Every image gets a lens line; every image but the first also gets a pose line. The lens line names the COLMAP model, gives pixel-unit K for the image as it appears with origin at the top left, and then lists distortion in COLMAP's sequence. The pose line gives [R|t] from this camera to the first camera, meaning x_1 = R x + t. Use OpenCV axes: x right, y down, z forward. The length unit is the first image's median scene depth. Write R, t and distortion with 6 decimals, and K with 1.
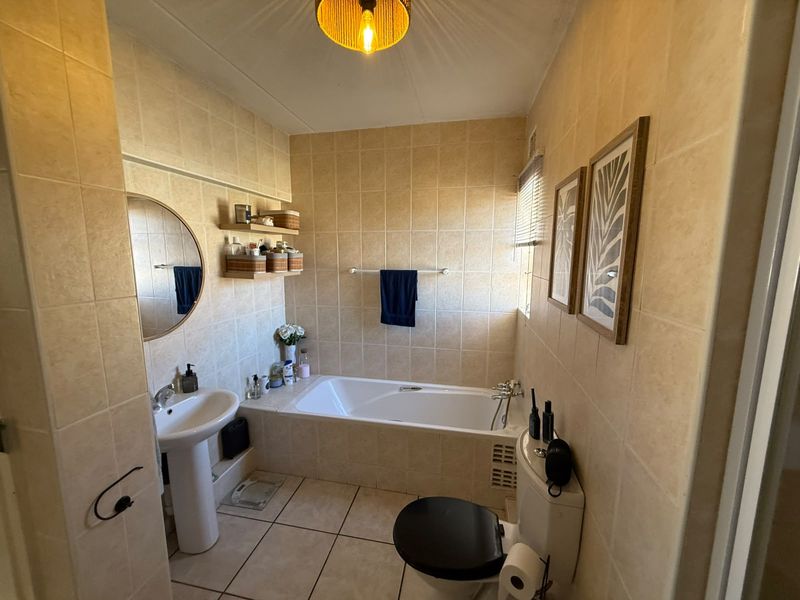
lens RADIAL K [[318.8, 0, 398.3], [0, 318.8, 299.7], [0, 0, 1]] dist [-0.001258, 0.000347]
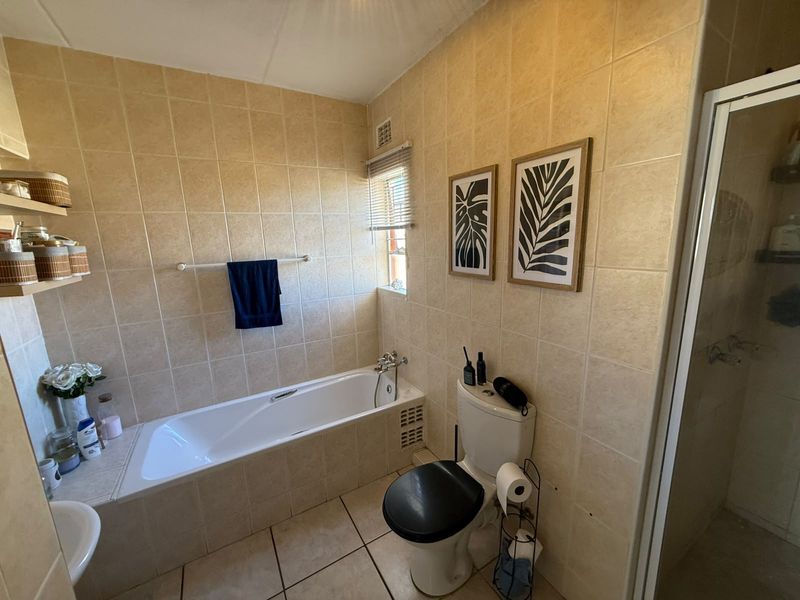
lens RADIAL K [[318.8, 0, 399.4], [0, 318.8, 299.6], [0, 0, 1]] dist [-0.001258, 0.000347]
pose [[0.739354, -0.155449, 0.655127, -0.274842], [0.128404, 0.987680, 0.089444, -0.019335], [-0.660960, 0.017990, 0.750206, 0.132903]]
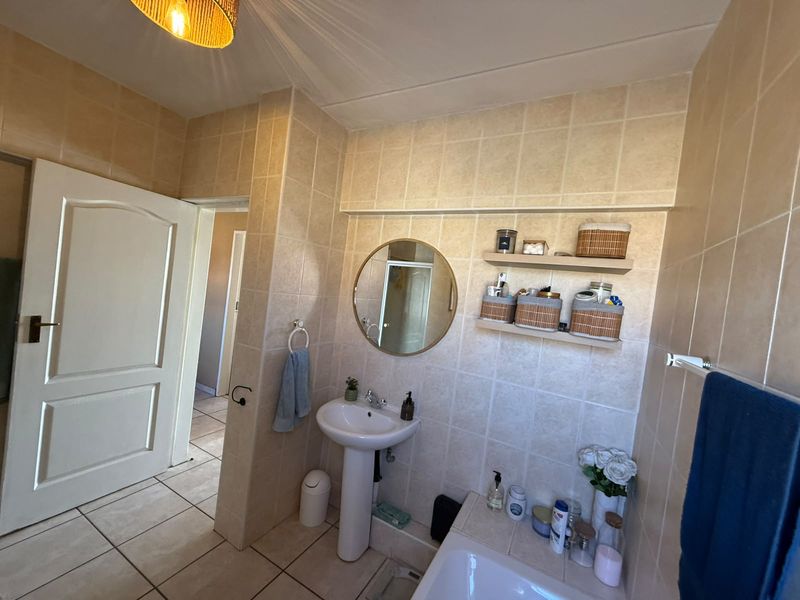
lens RADIAL K [[318.8, 0, 400.2], [0, 318.8, 300.2], [0, 0, 1]] dist [-0.001258, 0.000347]
pose [[-0.275880, -0.009966, -0.961141, 0.247234], [-0.255282, 0.964794, 0.063271, -0.101286], [0.926672, 0.262817, -0.268711, 0.832010]]
